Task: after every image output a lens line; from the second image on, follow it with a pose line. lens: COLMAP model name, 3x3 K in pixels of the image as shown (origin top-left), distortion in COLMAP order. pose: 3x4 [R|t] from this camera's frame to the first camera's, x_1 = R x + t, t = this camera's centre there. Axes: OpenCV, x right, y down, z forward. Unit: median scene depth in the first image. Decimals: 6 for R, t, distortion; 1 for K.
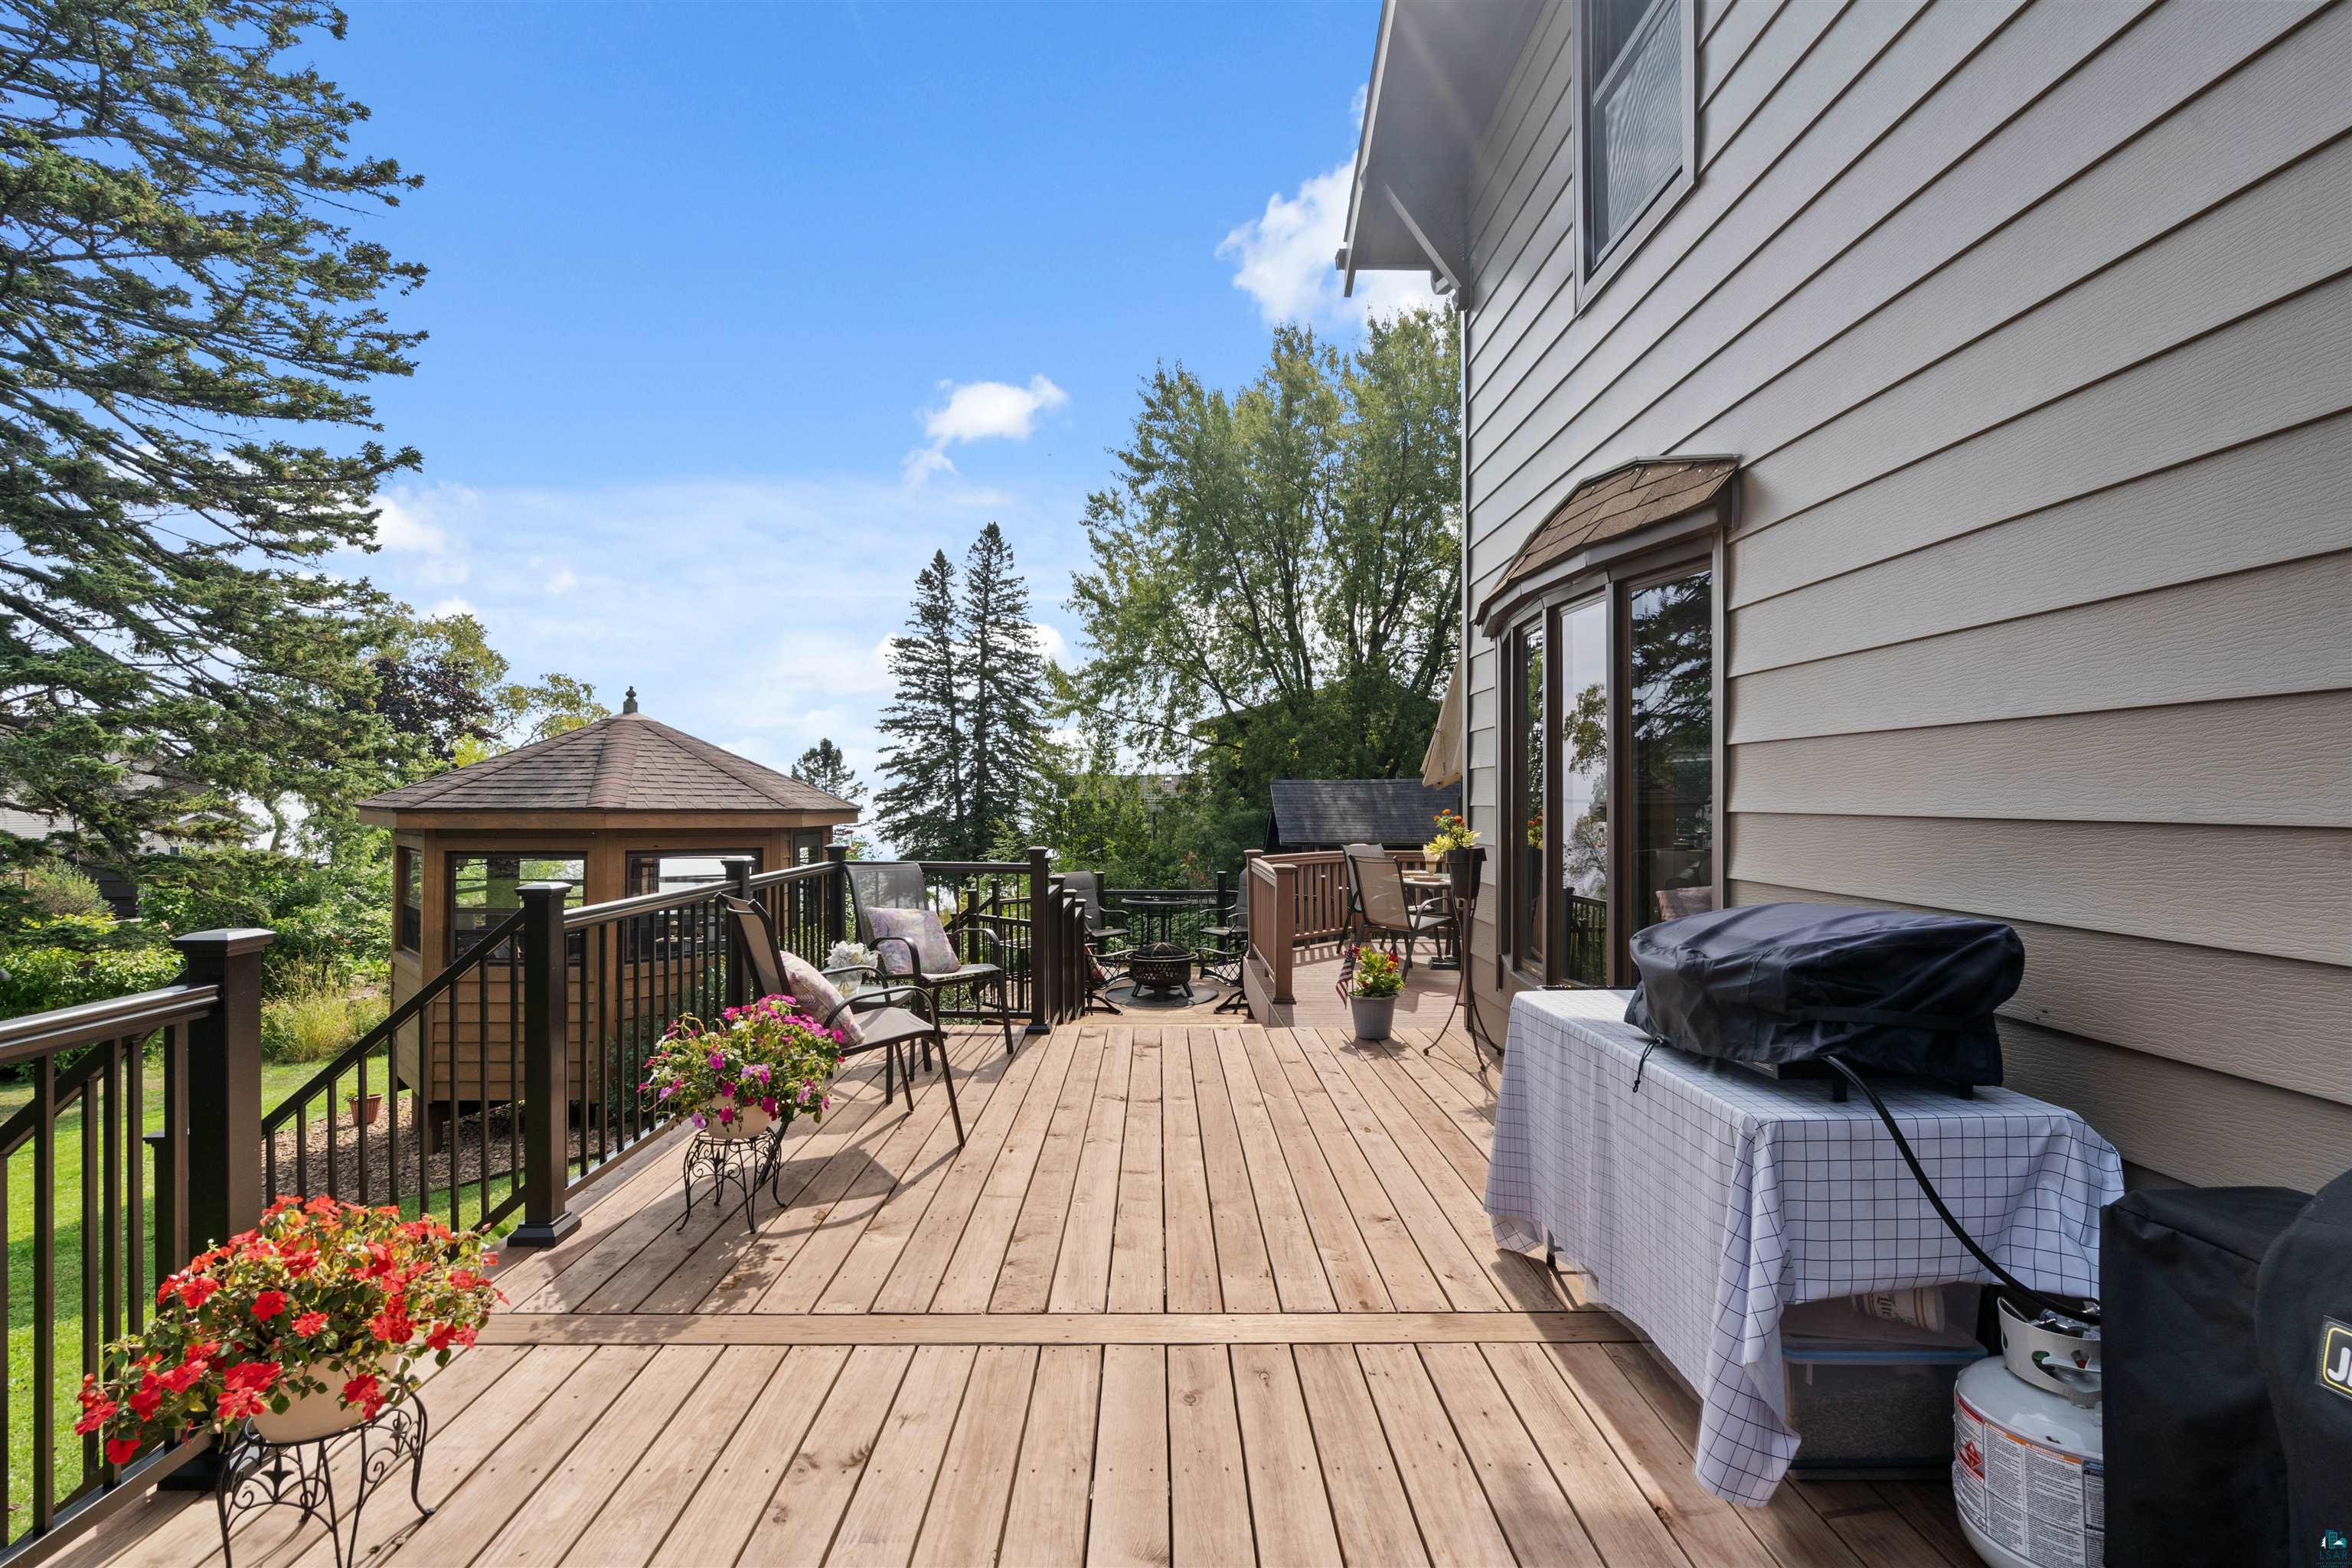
lens RADIAL K [[1075.6, 0, 1172.1], [0, 1075.6, 791.7], [0, 0, 1]] dist [-0.001300, 0.000991]
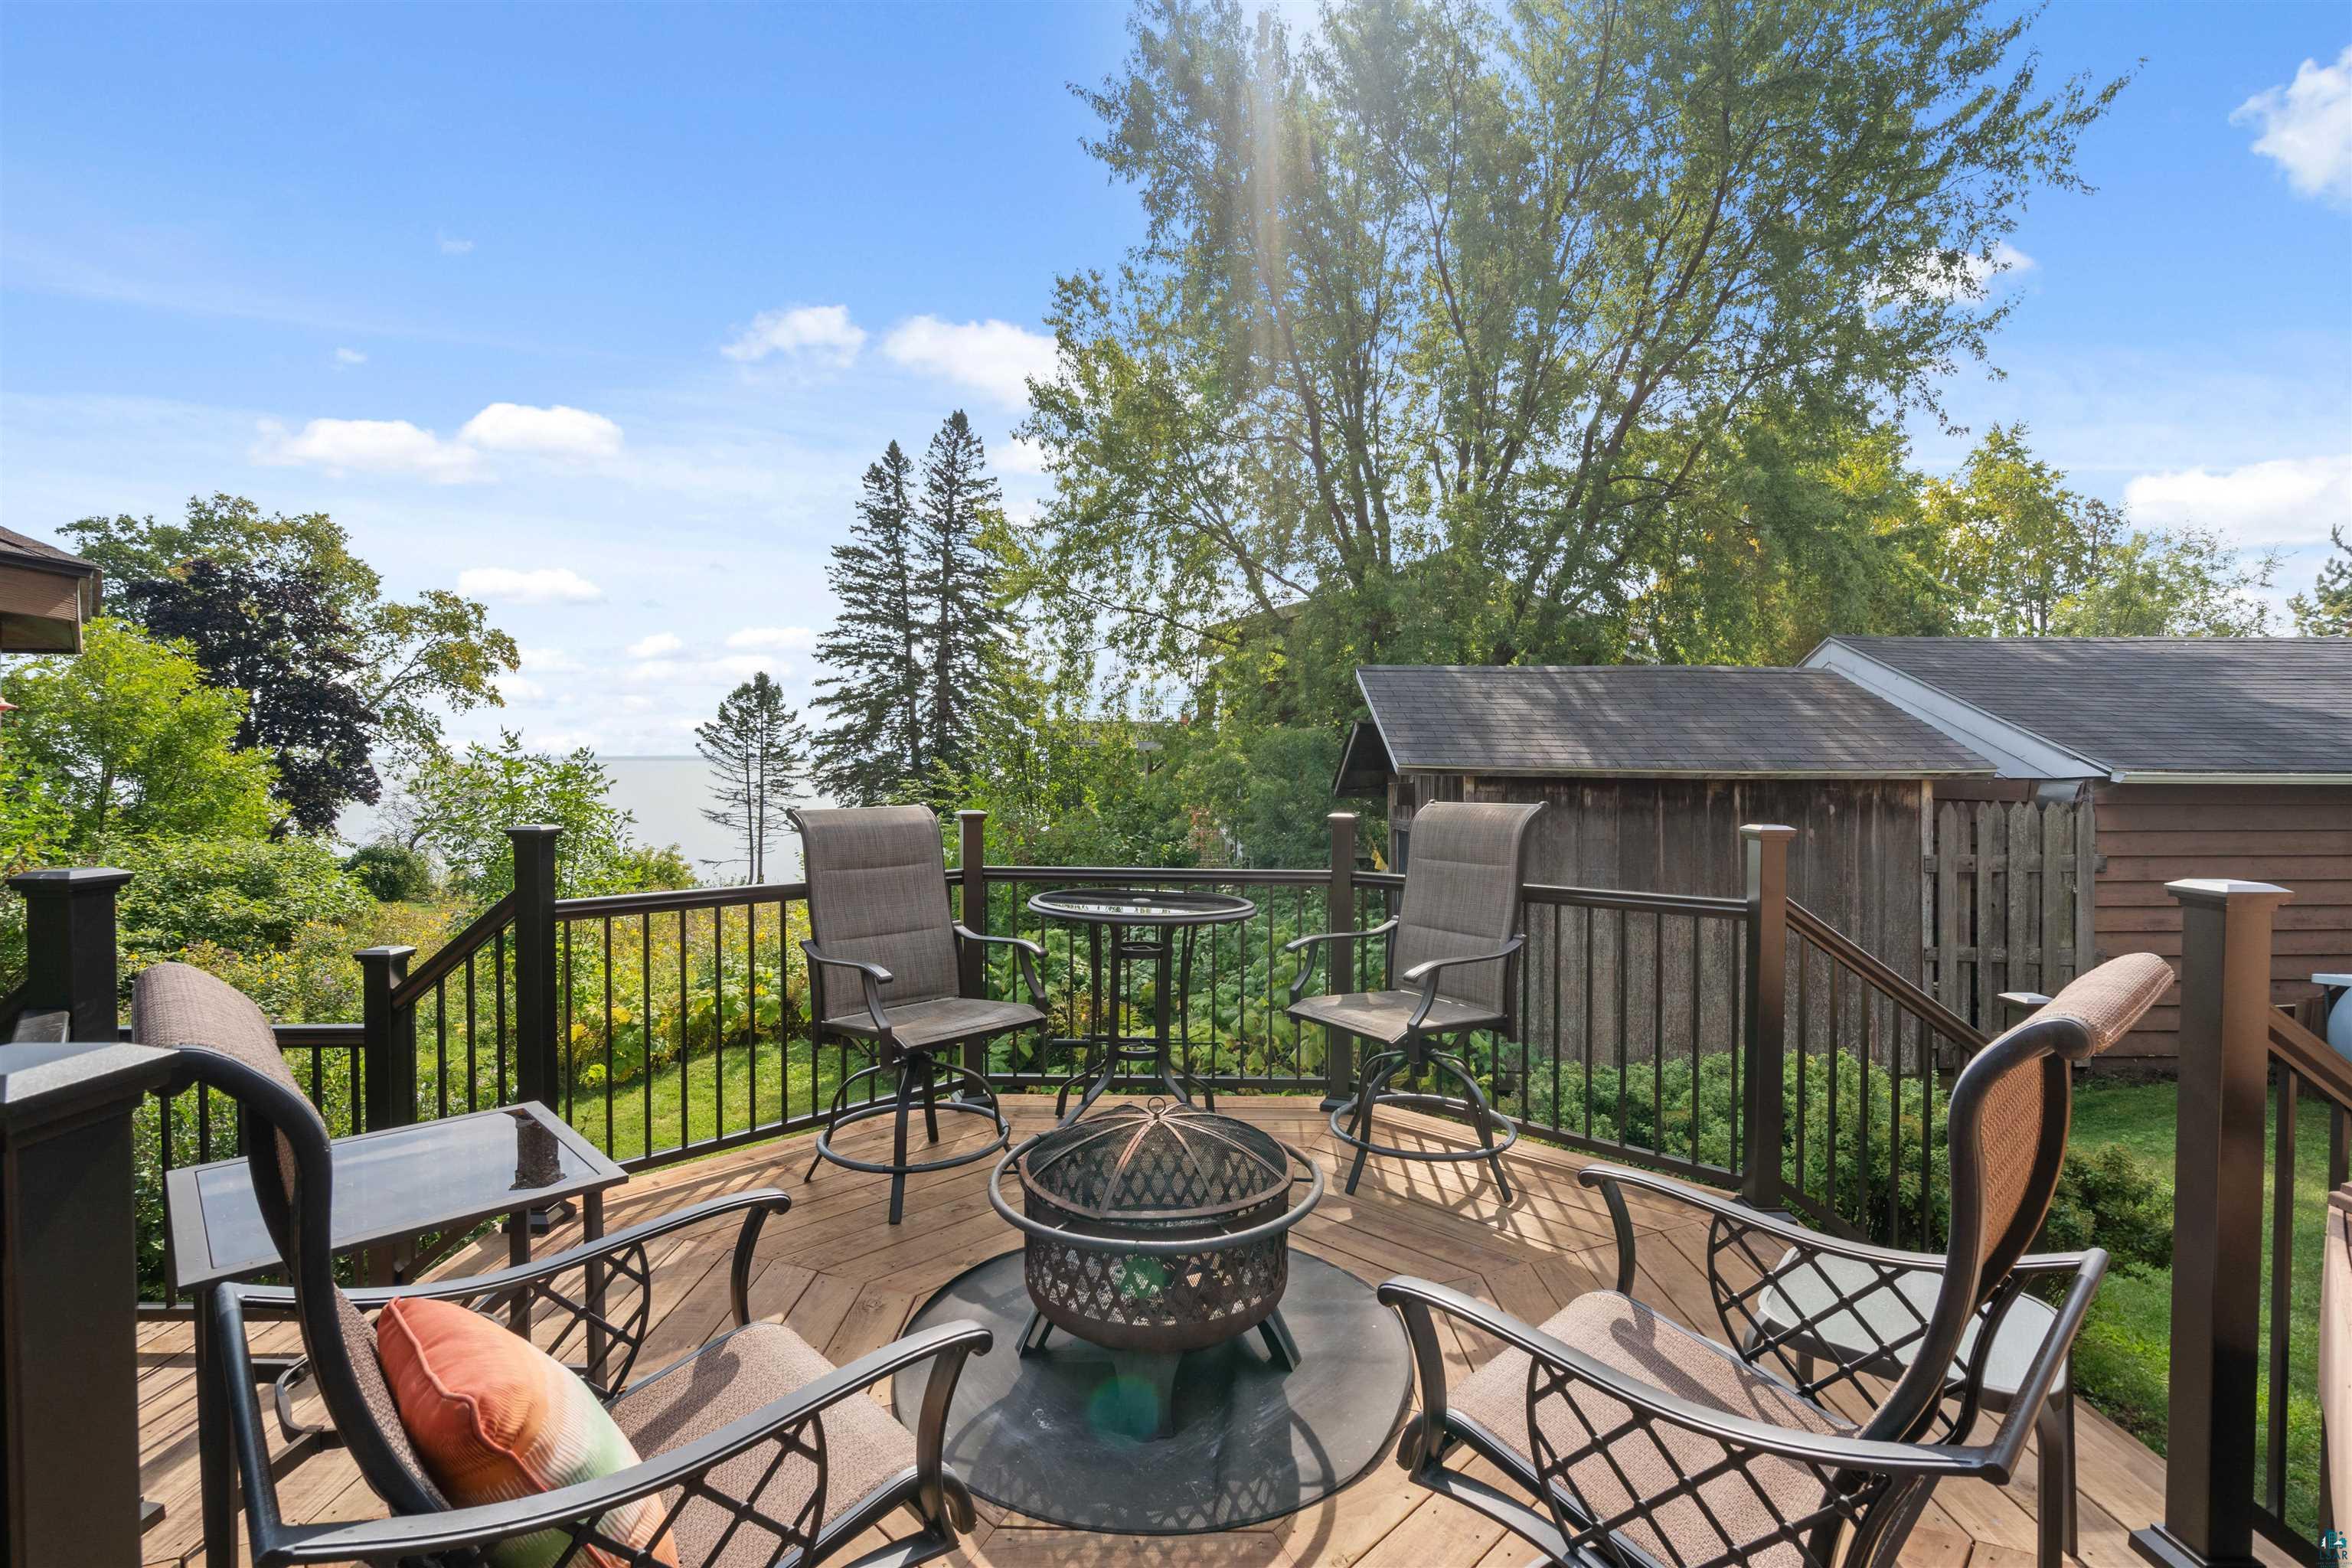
lens RADIAL K [[1075.6, 0, 1177.1], [0, 1075.6, 778.5], [0, 0, 1]] dist [-0.001300, 0.000991]
pose [[0.999916, 0.011192, 0.006604, -0.001474], [-0.011326, 0.999724, 0.020571, 0.014198], [-0.006372, -0.020645, 0.999767, 0.169142]]
